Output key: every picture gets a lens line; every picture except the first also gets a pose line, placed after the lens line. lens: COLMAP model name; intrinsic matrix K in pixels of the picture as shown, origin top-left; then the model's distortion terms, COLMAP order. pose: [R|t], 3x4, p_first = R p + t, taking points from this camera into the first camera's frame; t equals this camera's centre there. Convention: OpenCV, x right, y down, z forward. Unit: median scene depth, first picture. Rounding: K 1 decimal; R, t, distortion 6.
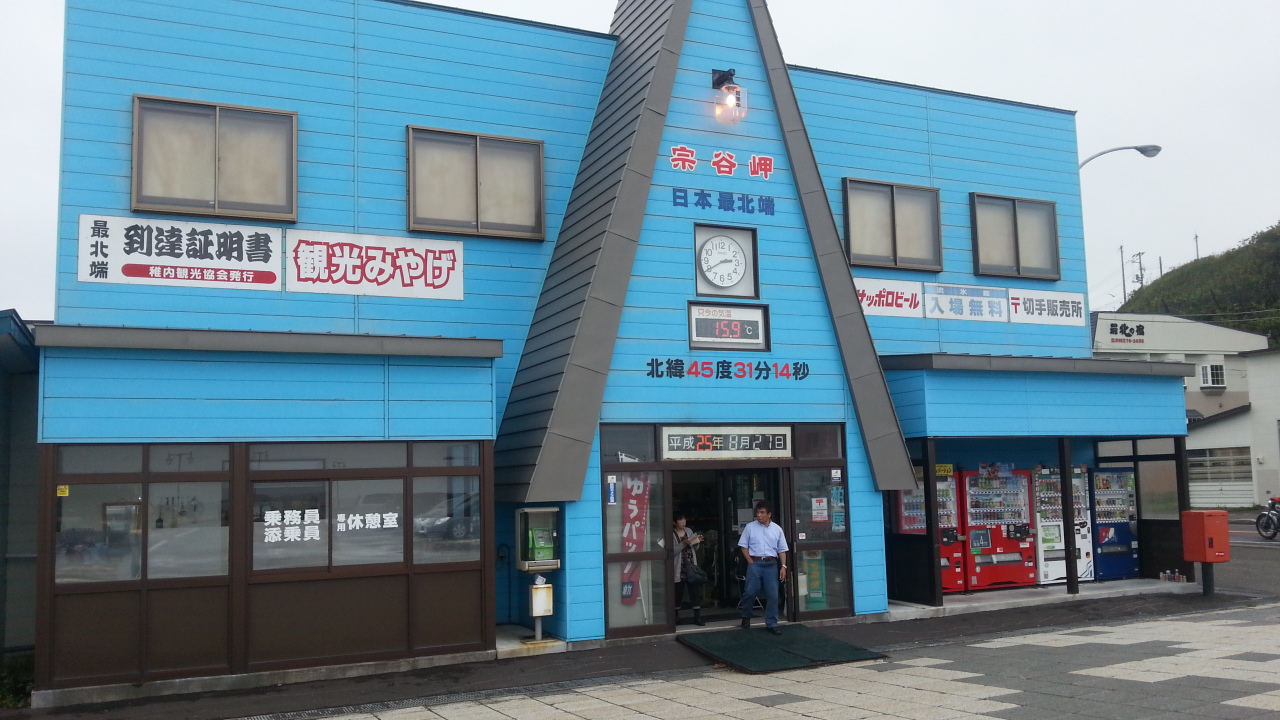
lens RADIAL K [[1047.3, 0, 633.4], [0, 1047.3, 385.0], [0, 0, 1]] dist [0.036135, -0.103301]
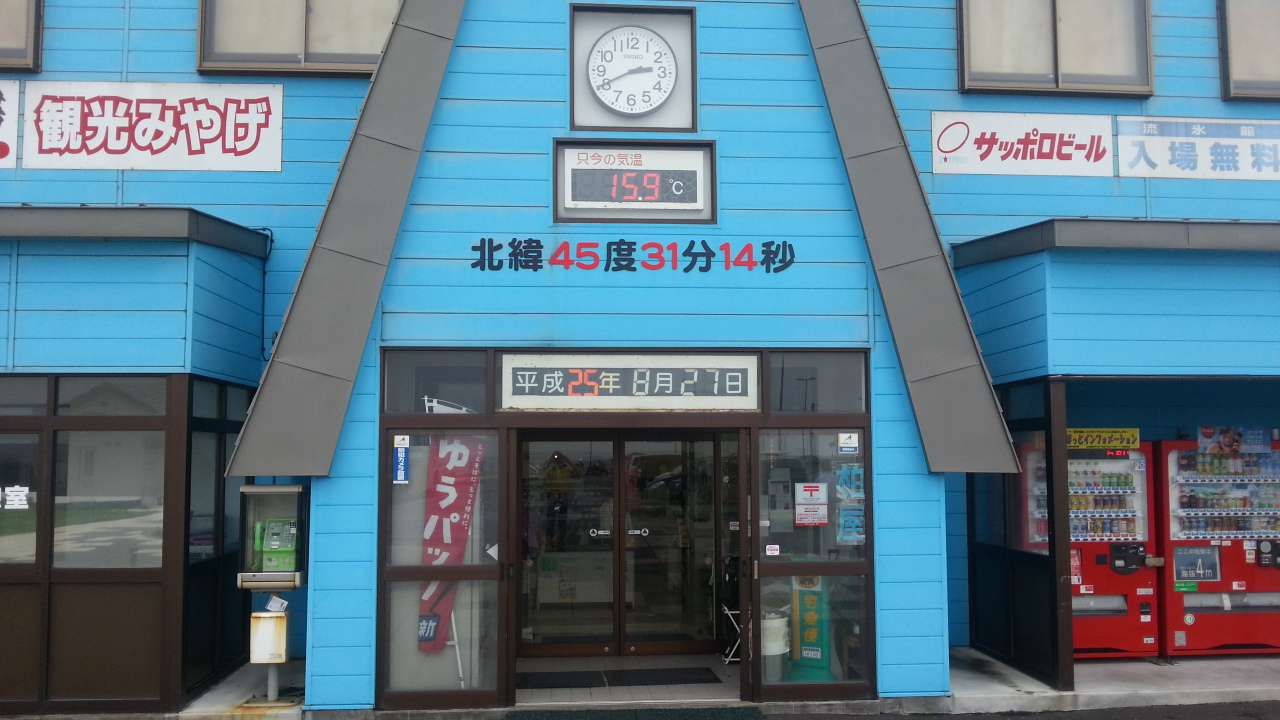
lens RADIAL K [[1047.3, 0, 633.4], [0, 1047.3, 385.0], [0, 0, 1]] dist [0.036135, -0.103301]
pose [[0.937656, 0.000365, -0.347565, 0.284851], [0.011111, 0.999457, 0.031024, 0.037404], [0.347388, -0.032952, 0.937142, 0.448305]]
